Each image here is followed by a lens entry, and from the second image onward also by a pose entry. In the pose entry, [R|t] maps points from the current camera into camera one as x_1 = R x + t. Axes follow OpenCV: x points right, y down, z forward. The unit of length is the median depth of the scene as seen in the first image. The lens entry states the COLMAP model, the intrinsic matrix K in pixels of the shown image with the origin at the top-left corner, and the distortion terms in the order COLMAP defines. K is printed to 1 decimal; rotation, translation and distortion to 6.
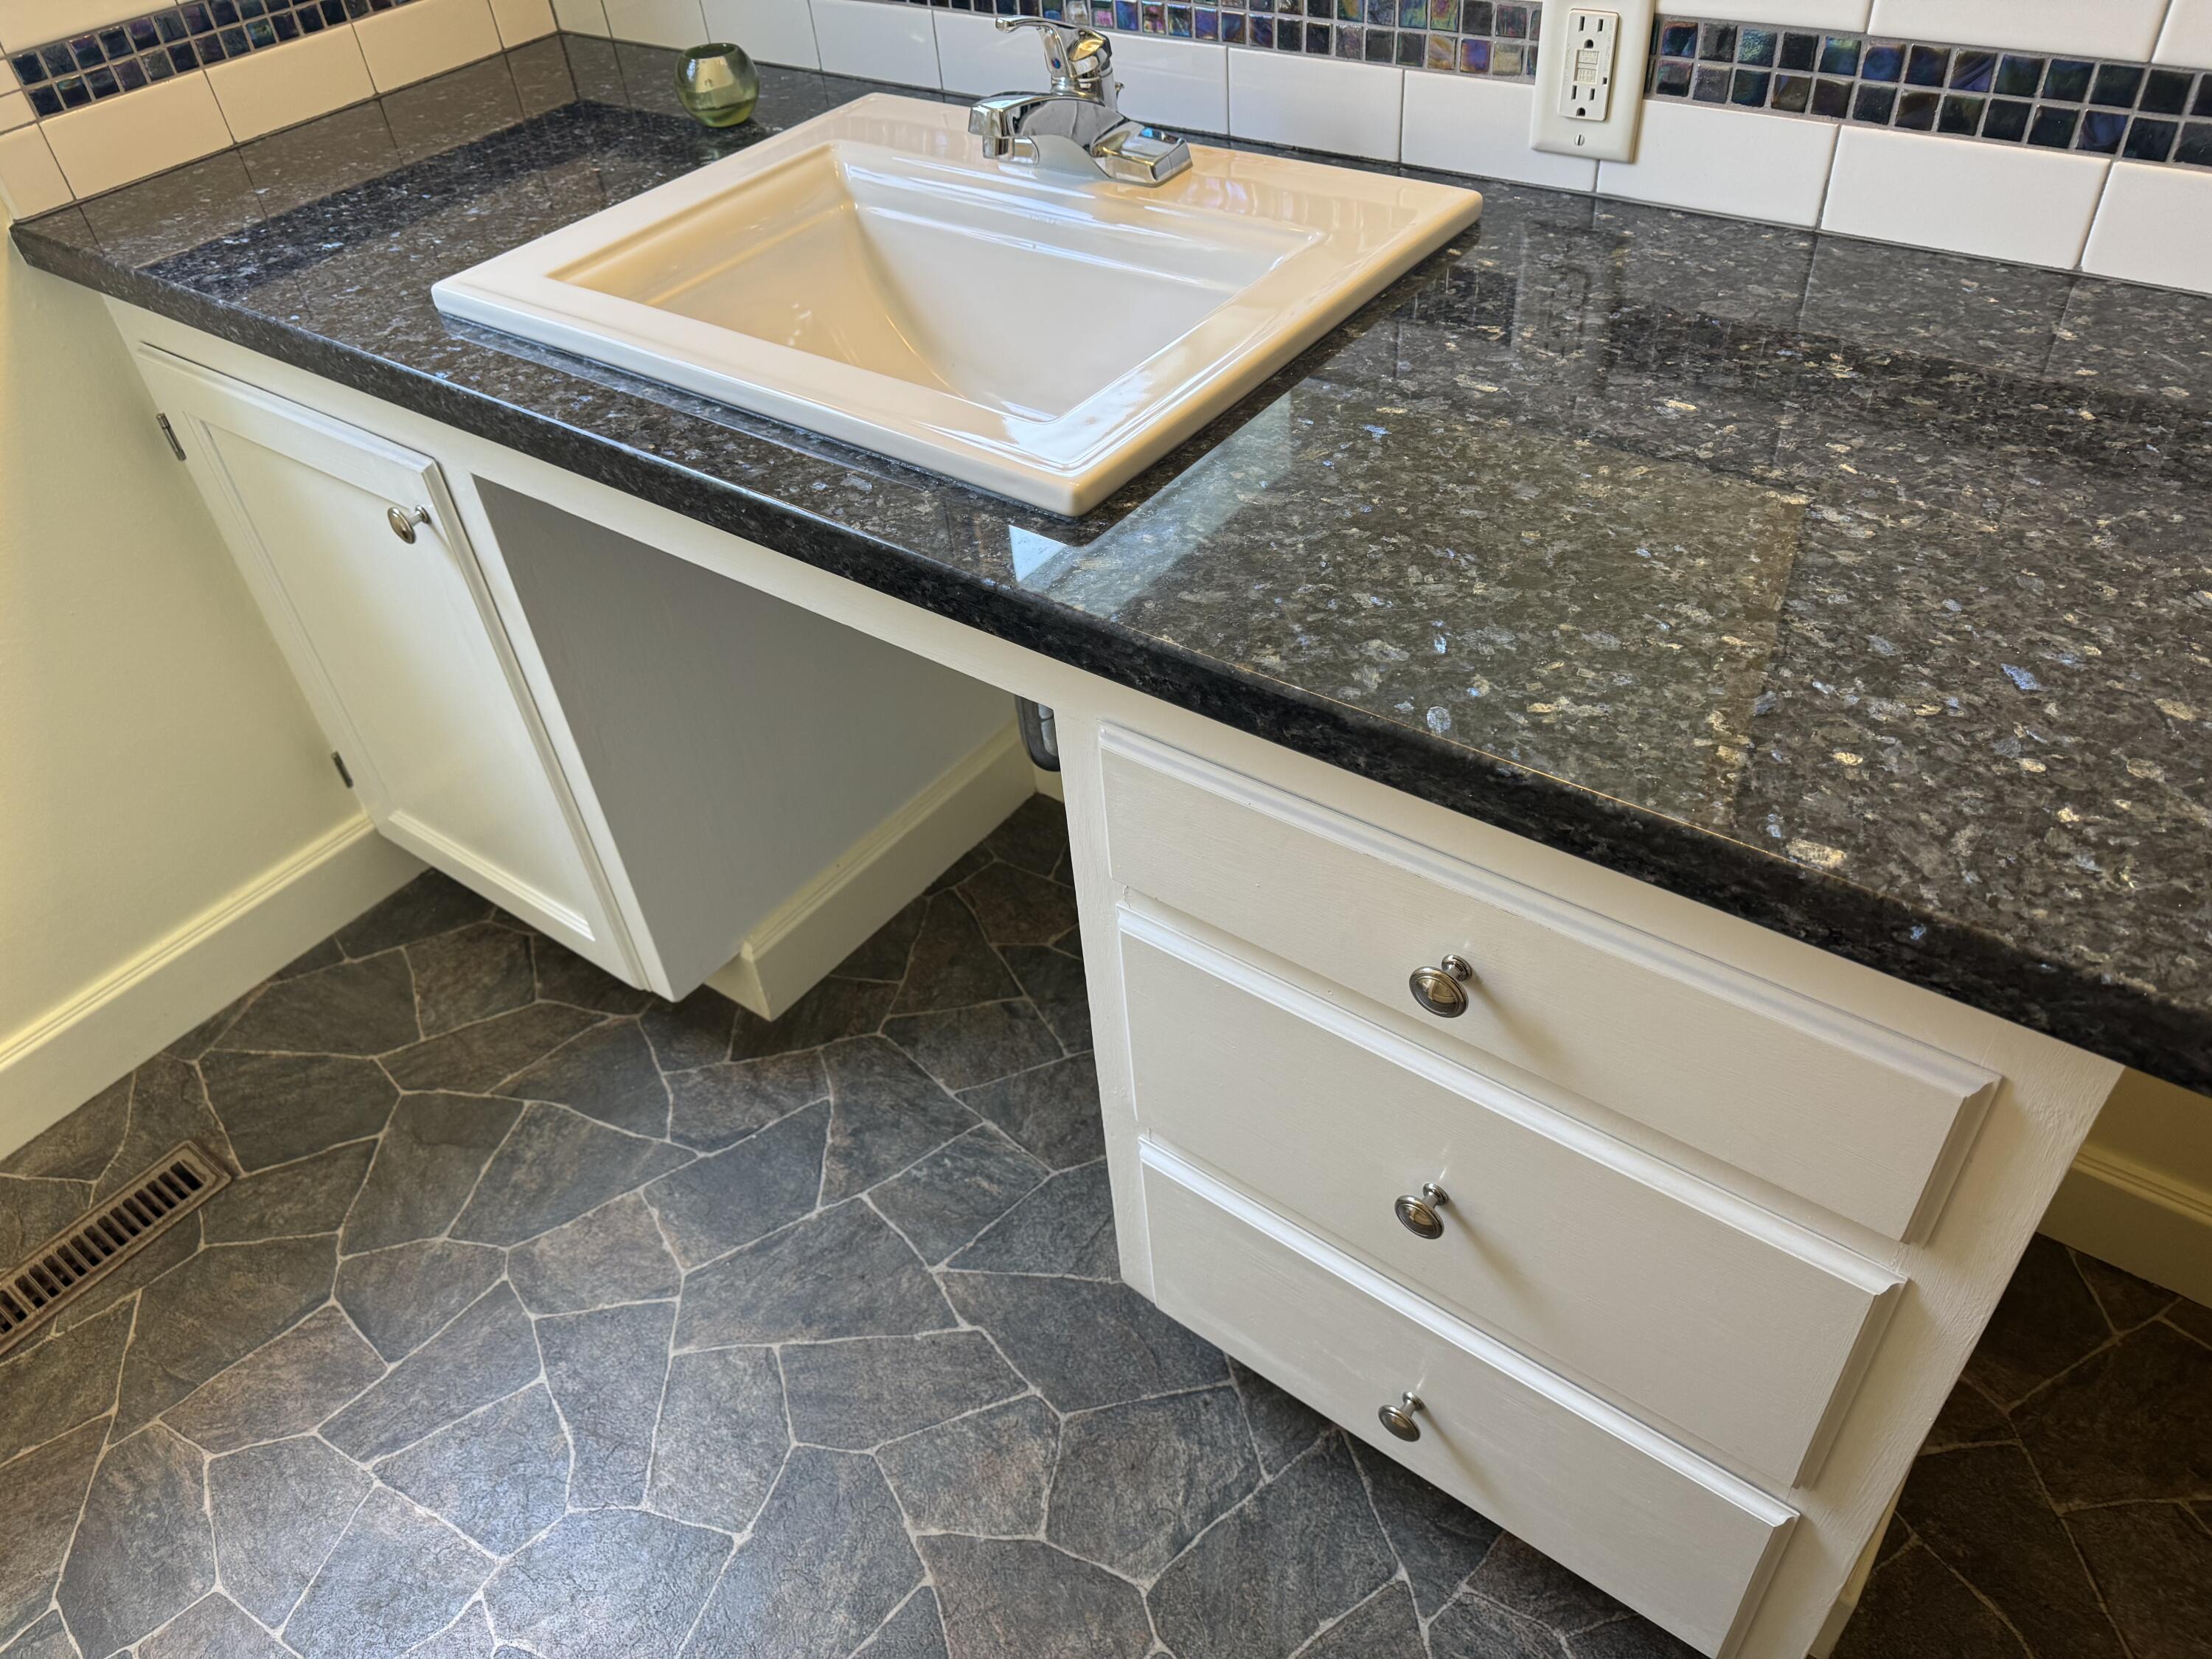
lens RADIAL K [[1554.4, 0, 1090.7], [0, 1554.4, 823.1], [0, 0, 1]] dist [0.007236, -0.012199]
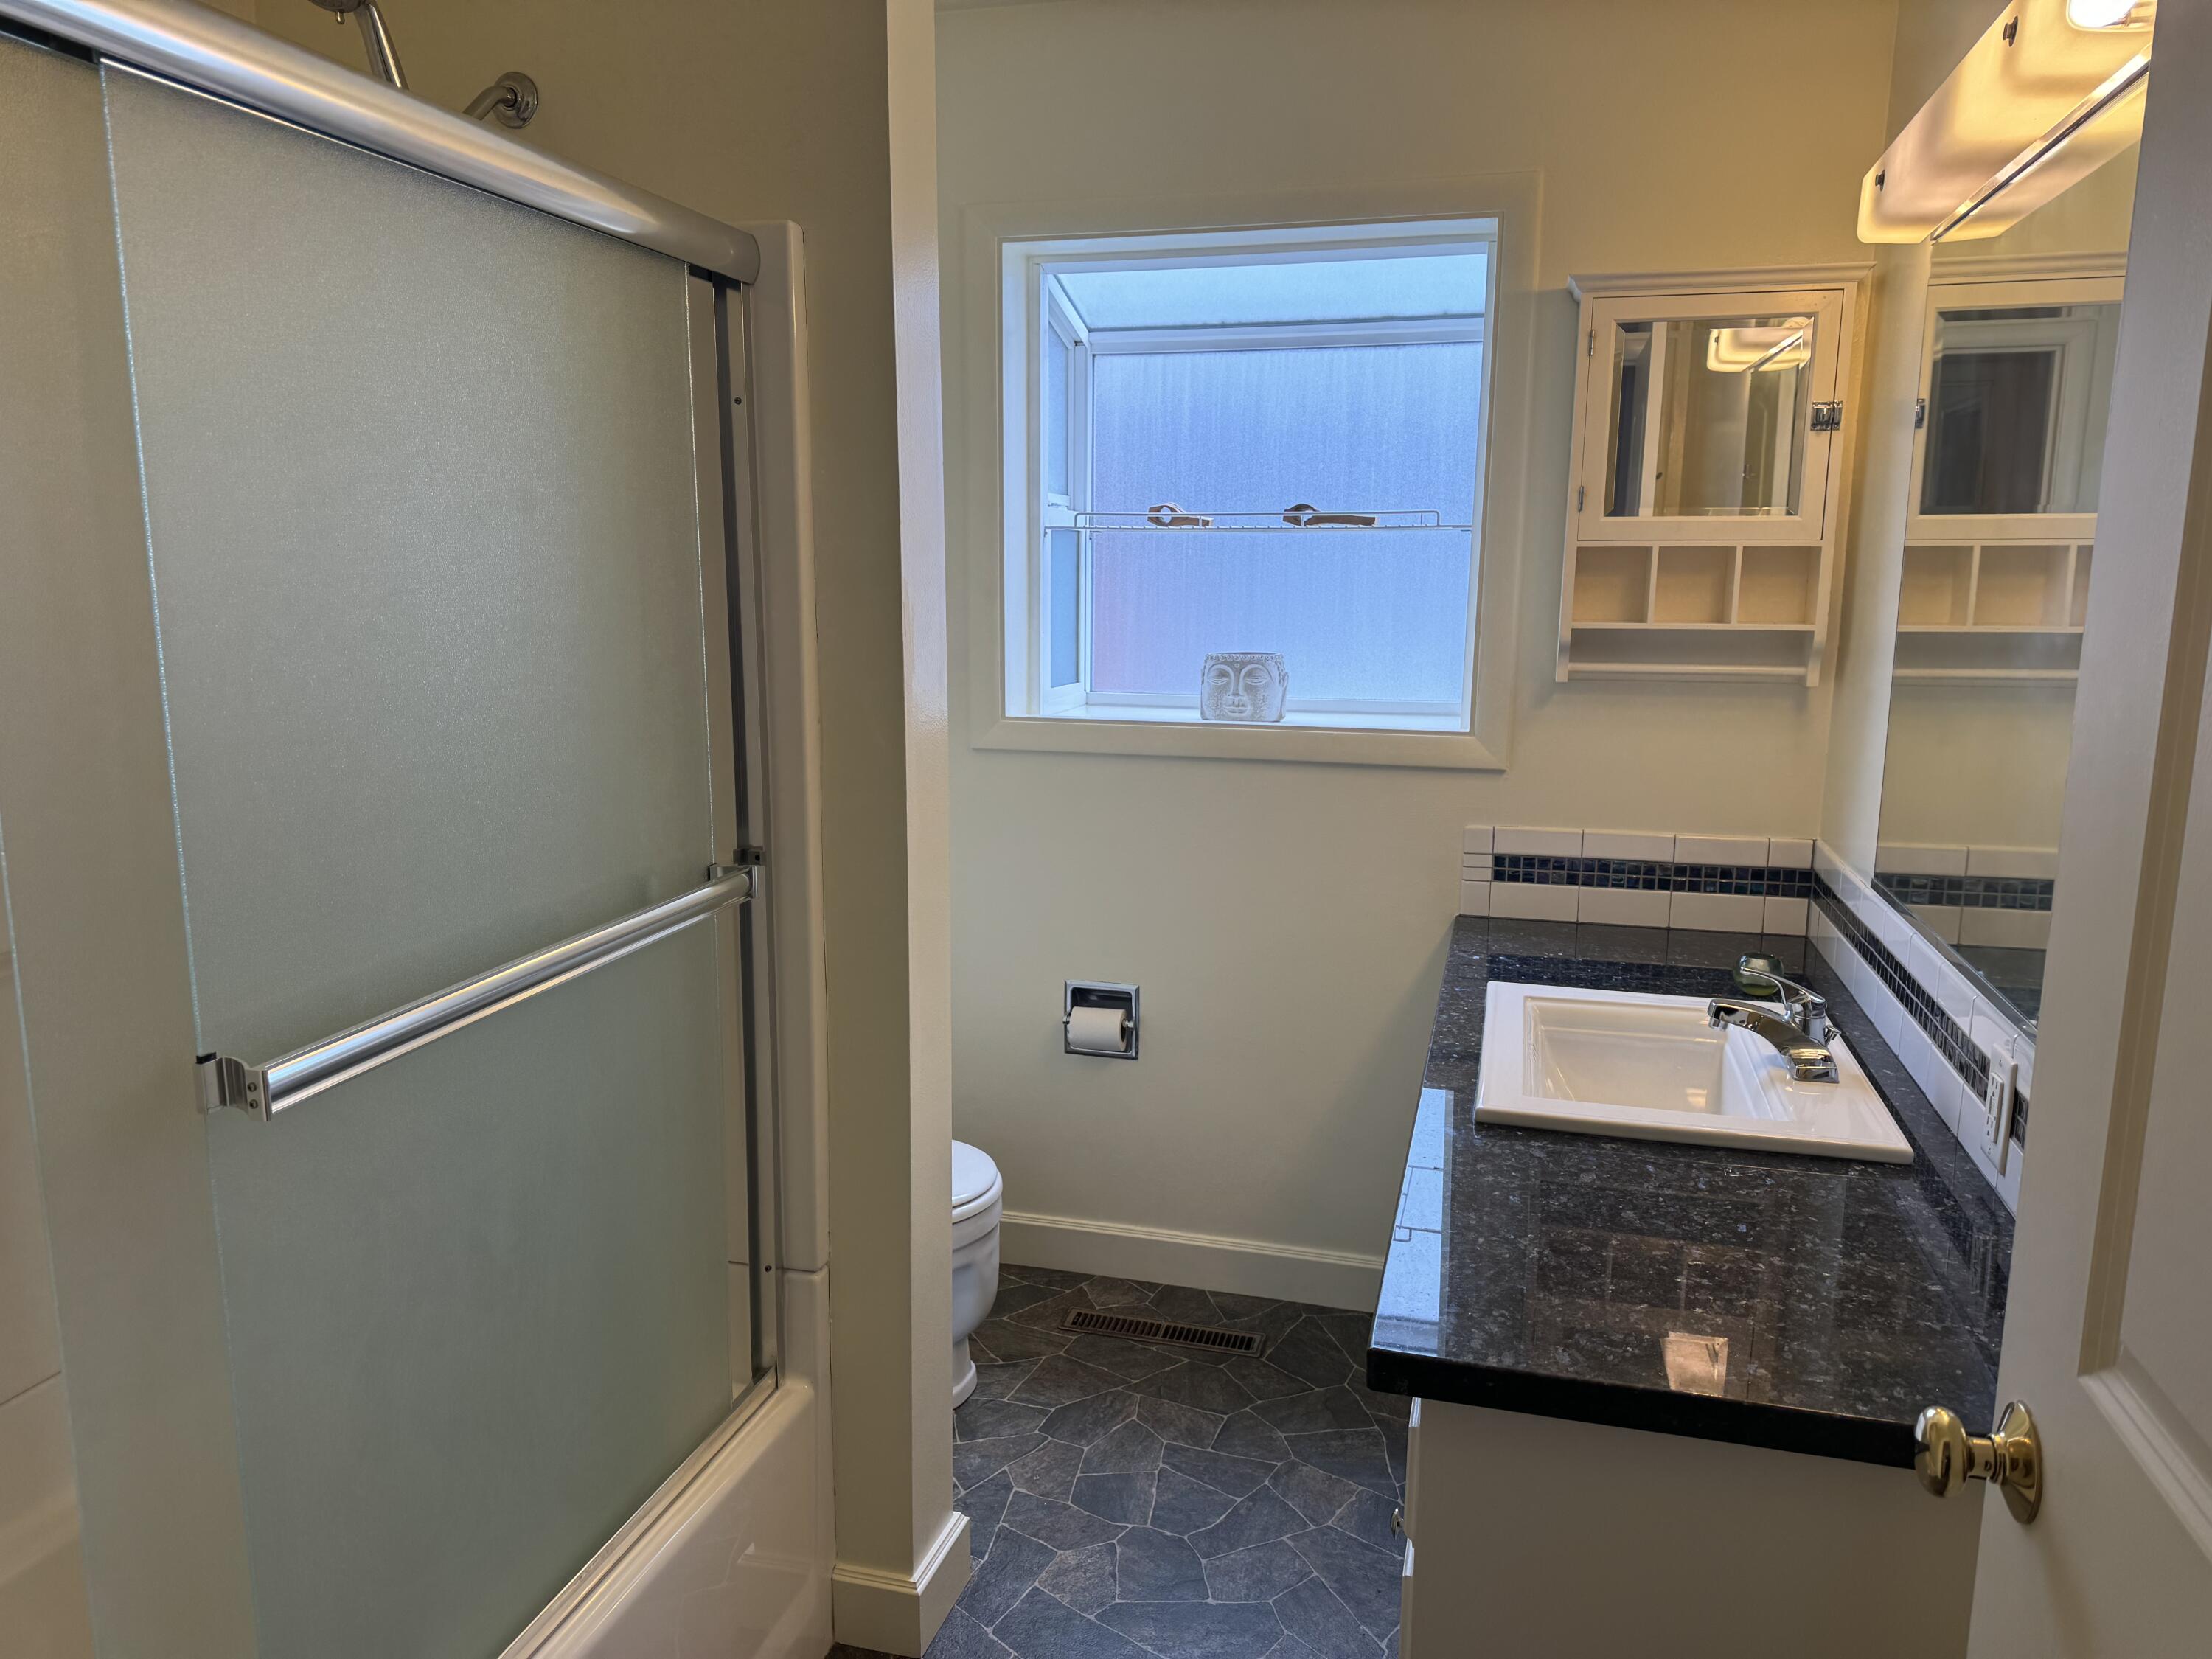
lens RADIAL K [[1520.0, 0, 1106.0], [0, 1520.0, 829.5], [0, 0, 1]] dist [0.001578, -0.002153]
pose [[0.371619, 0.234961, -0.898161, 1.452196], [-0.638075, 0.767371, -0.063261, -0.038331], [0.674358, 0.596603, 0.435092, -0.479609]]
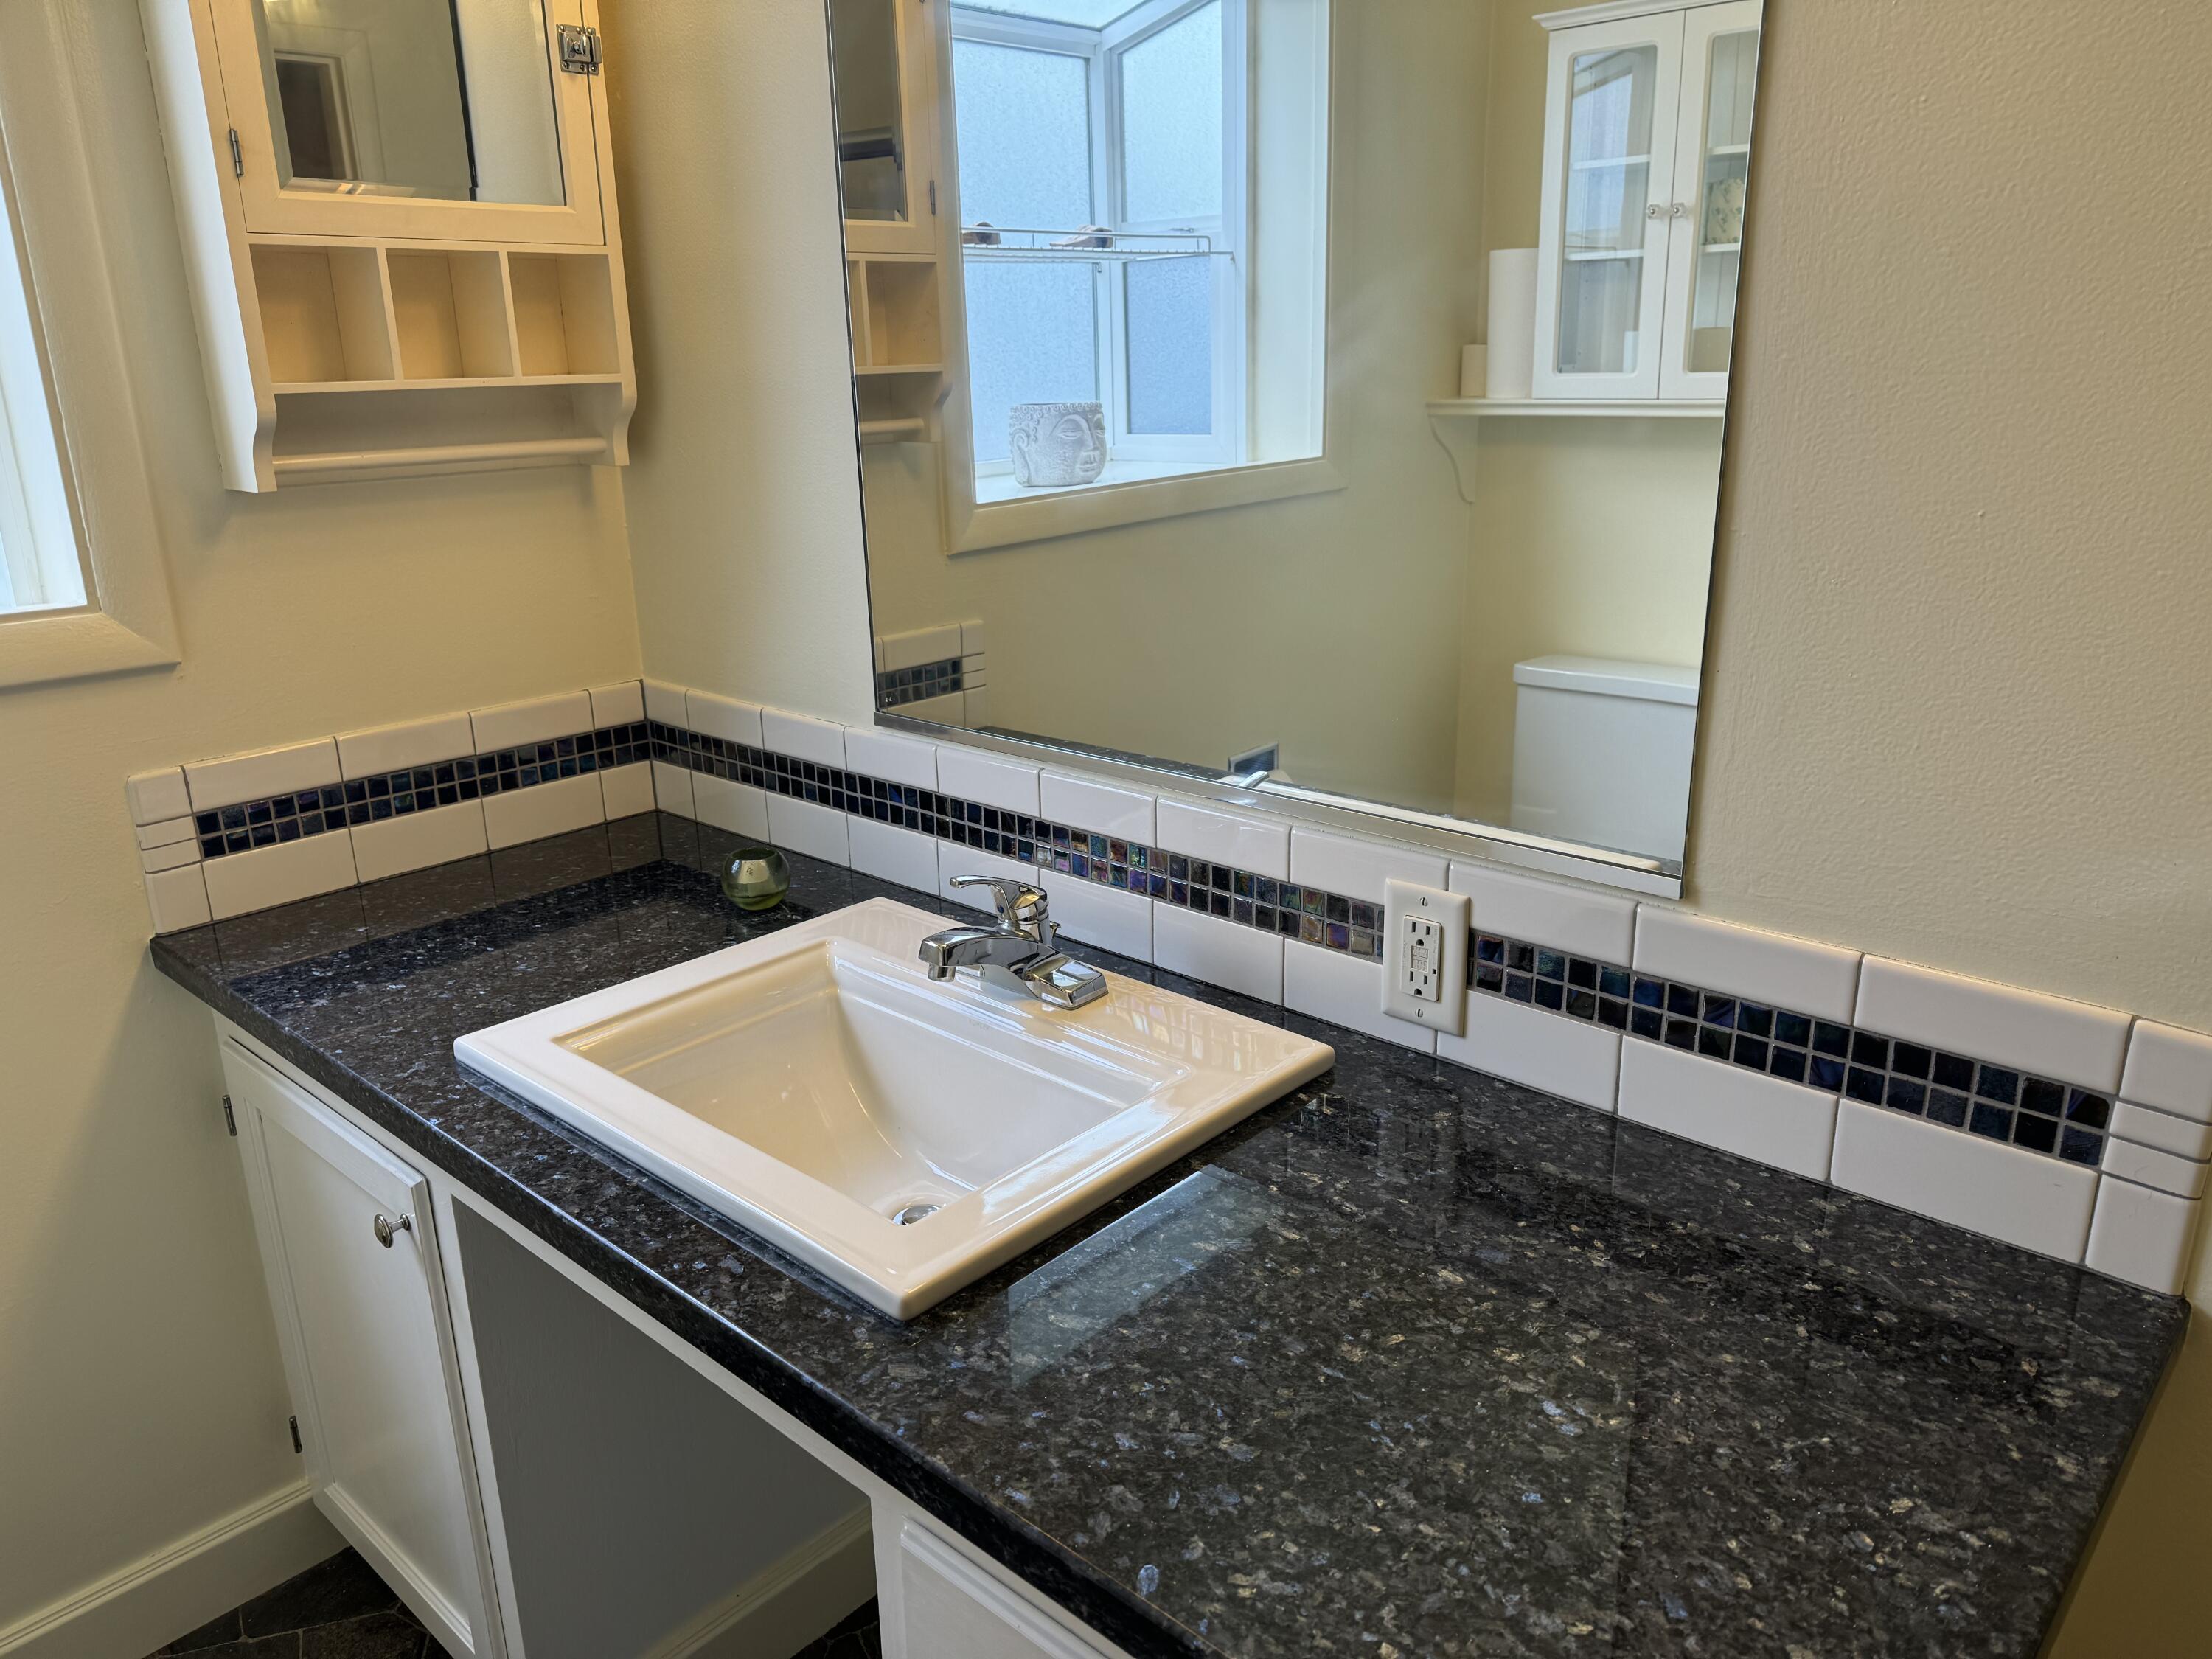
lens RADIAL K [[1536.2, 0, 1084.7], [0, 1536.2, 828.2], [0, 0, 1]] dist [0.114832, -0.200688]
pose [[0.993628, 0.083348, -0.075869, 0.156094], [-0.107105, 0.907858, -0.405366, -0.068976], [0.035091, 0.410909, 0.911001, -0.162251]]
